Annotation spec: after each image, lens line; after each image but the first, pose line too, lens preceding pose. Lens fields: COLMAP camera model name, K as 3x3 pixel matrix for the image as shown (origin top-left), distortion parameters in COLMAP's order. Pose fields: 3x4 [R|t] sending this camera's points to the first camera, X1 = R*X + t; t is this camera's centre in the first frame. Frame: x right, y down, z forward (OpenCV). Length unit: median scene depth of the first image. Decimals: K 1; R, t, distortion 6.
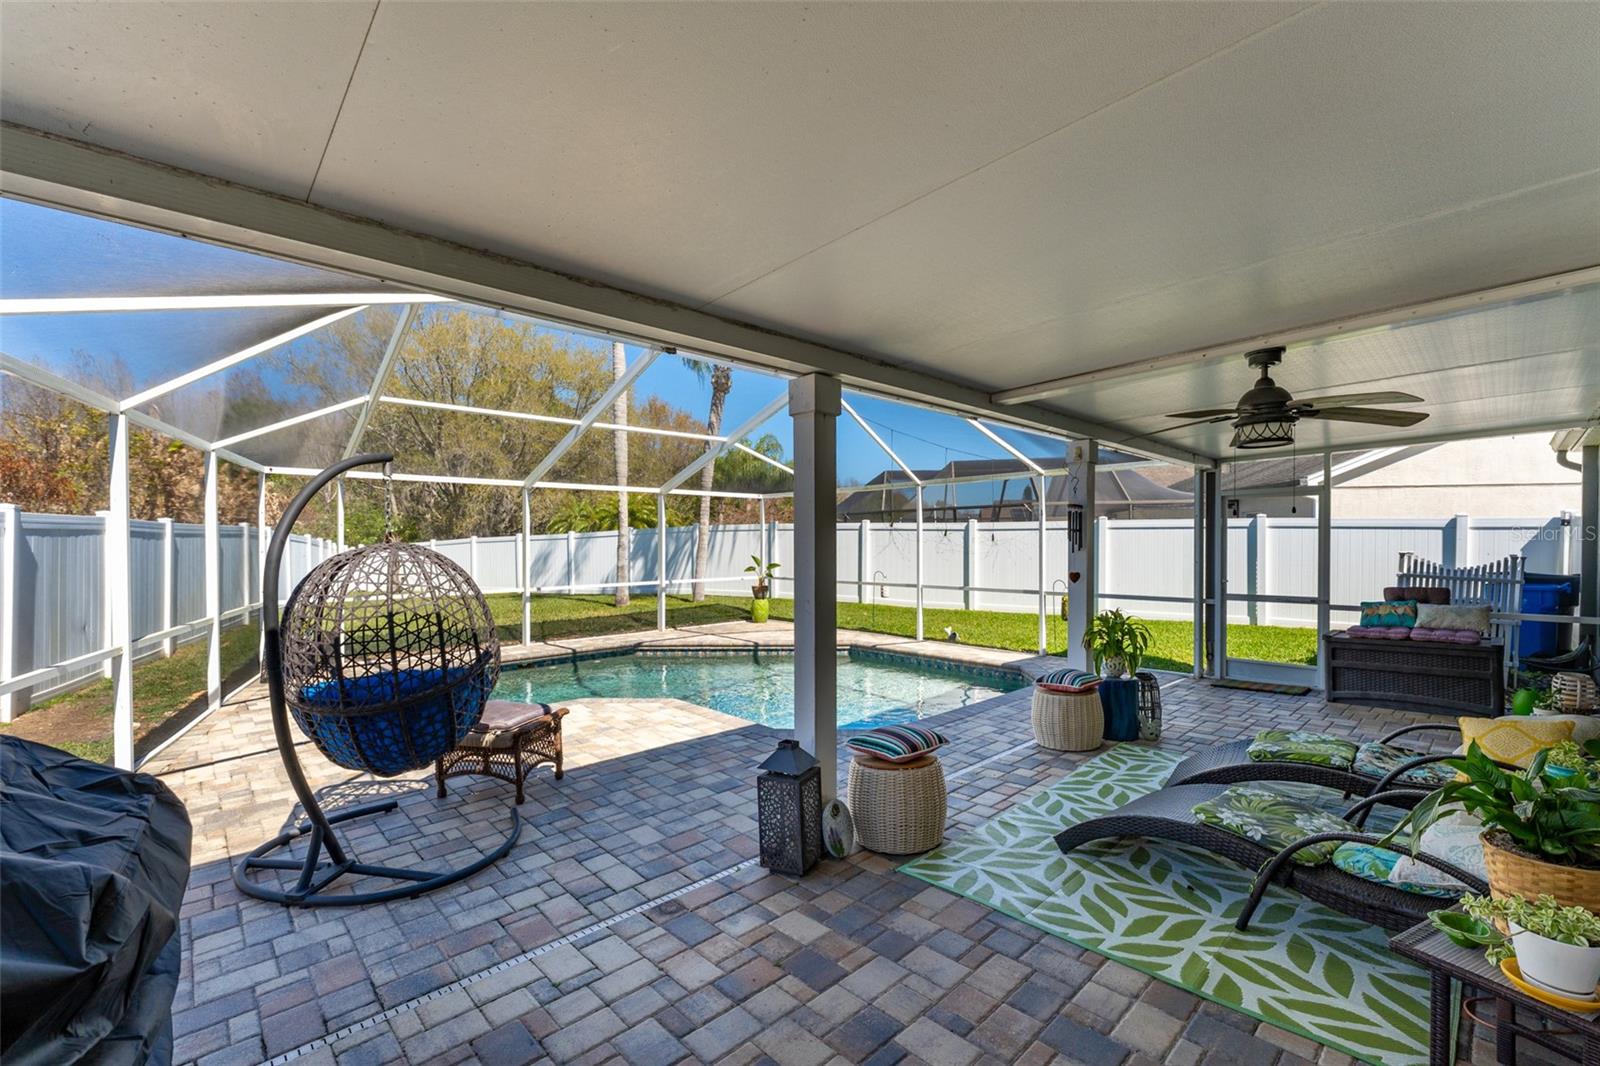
lens RADIAL K [[664.3, 0, 788.5], [0, 664.3, 535.8], [0, 0, 1]] dist [-0.001261, -0.000167]
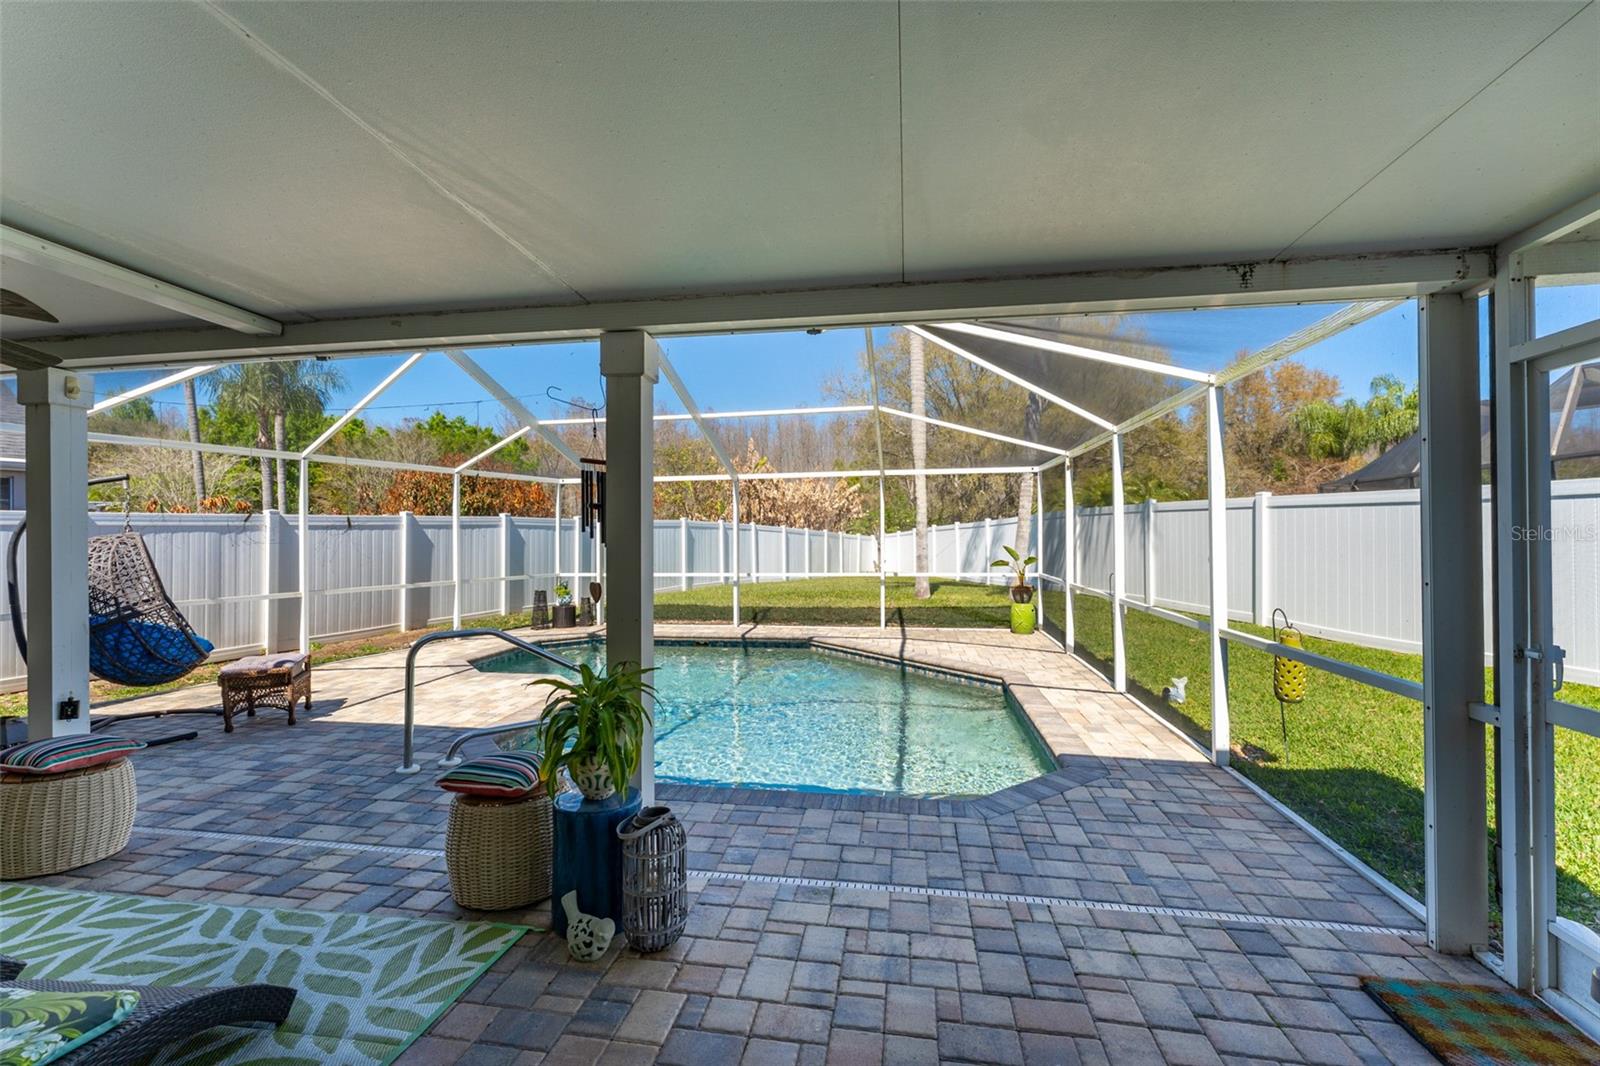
lens RADIAL K [[646.2, 0, 800.0], [0, 646.2, 533.0], [0, 0, 1]] dist [-0.002752, -0.000151]
pose [[0.606182, 0.000721, -0.795326, 0.552976], [0.016337, 0.999777, 0.013358, -0.002167], [0.795158, -0.021091, 0.606035, 0.465022]]
